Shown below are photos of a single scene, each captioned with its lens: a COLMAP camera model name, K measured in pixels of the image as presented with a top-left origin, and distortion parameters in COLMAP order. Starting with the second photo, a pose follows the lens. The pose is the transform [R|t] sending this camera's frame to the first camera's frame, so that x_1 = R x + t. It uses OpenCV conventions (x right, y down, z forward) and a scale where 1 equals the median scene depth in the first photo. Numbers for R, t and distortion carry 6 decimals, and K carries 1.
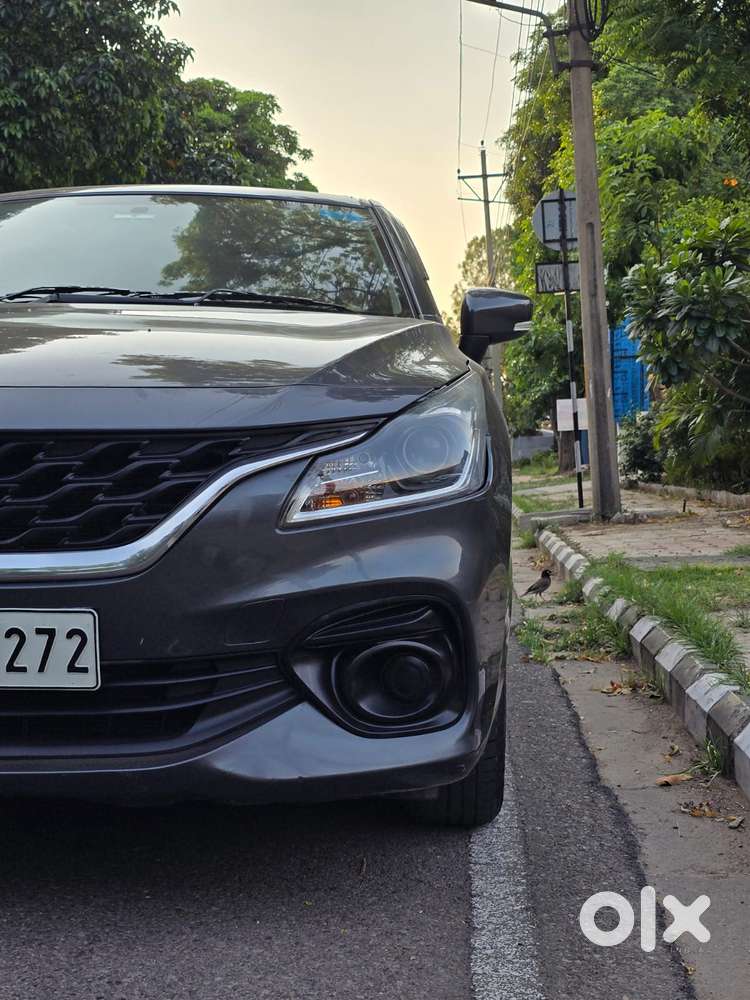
lens RADIAL K [[1359.4, 0, 373.2], [0, 1359.4, 521.9], [0, 0, 1]] dist [0.177156, -0.374935]
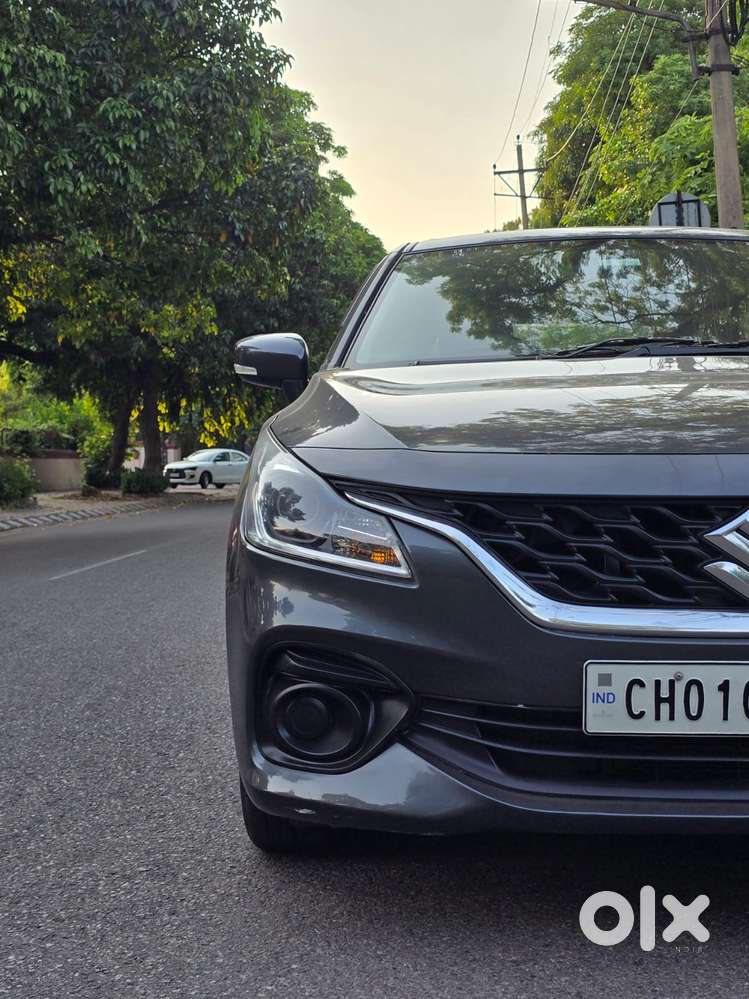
lens RADIAL K [[1404.1, 0, 360.9], [0, 1404.1, 500.5], [0, 0, 1]] dist [0.182229, -0.431176]
pose [[0.999927, -0.011916, -0.001904, -0.106130], [0.011884, 0.999802, -0.015965, -0.008270], [0.002094, 0.015941, 0.999871, -0.018029]]
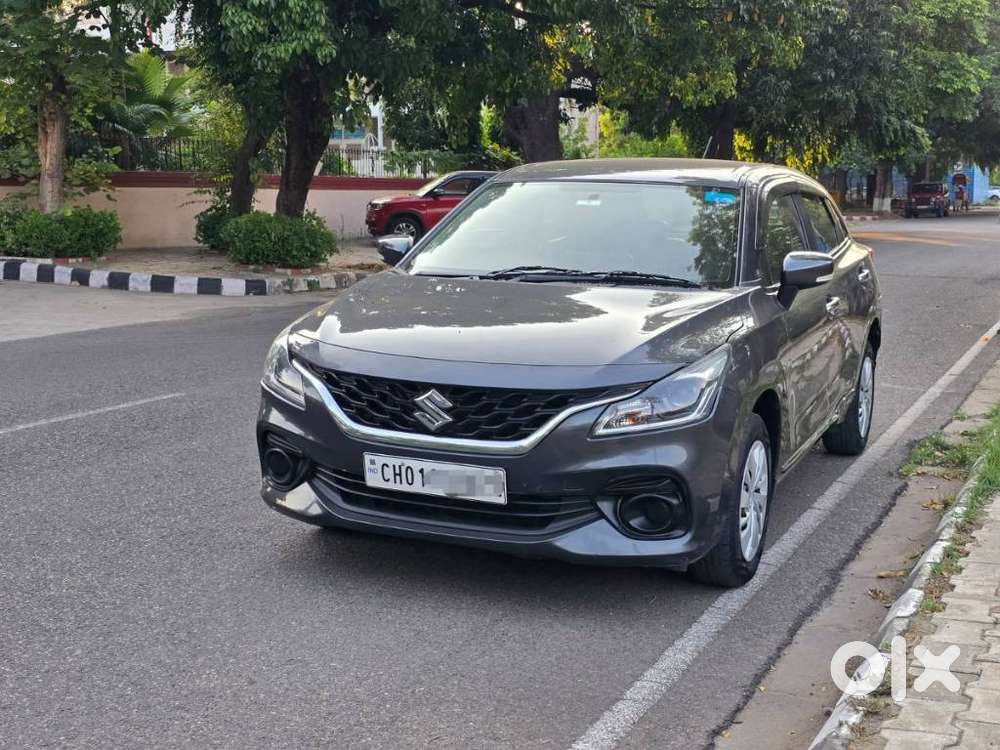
lens RADIAL K [[1359.4, 0, 500.0], [0, 1359.4, 375.0], [0, 0, 1]] dist [0.177156, -0.374935]
pose [[0.935505, 0.070513, -0.346205, 0.090044], [-0.036408, 0.993905, 0.104052, -0.052617], [0.351432, -0.084737, 0.932371, -0.172343]]
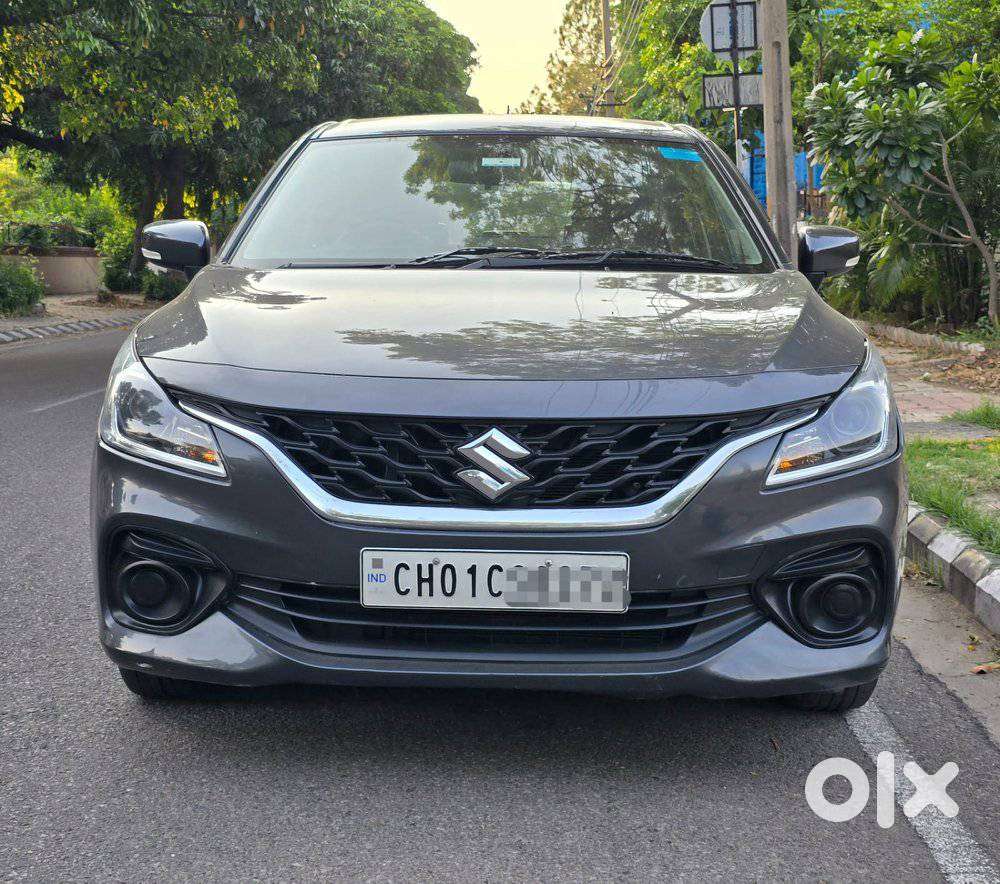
lens RADIAL K [[1604.7, 0, 450.3], [0, 1604.7, 441.5], [0, 0, 1]] dist [0.104313, -0.114015]
pose [[0.999951, 0.004014, 0.009103, -0.064994], [-0.004643, 0.997524, 0.070178, -0.025343], [-0.008799, -0.070217, 0.997493, -0.089469]]
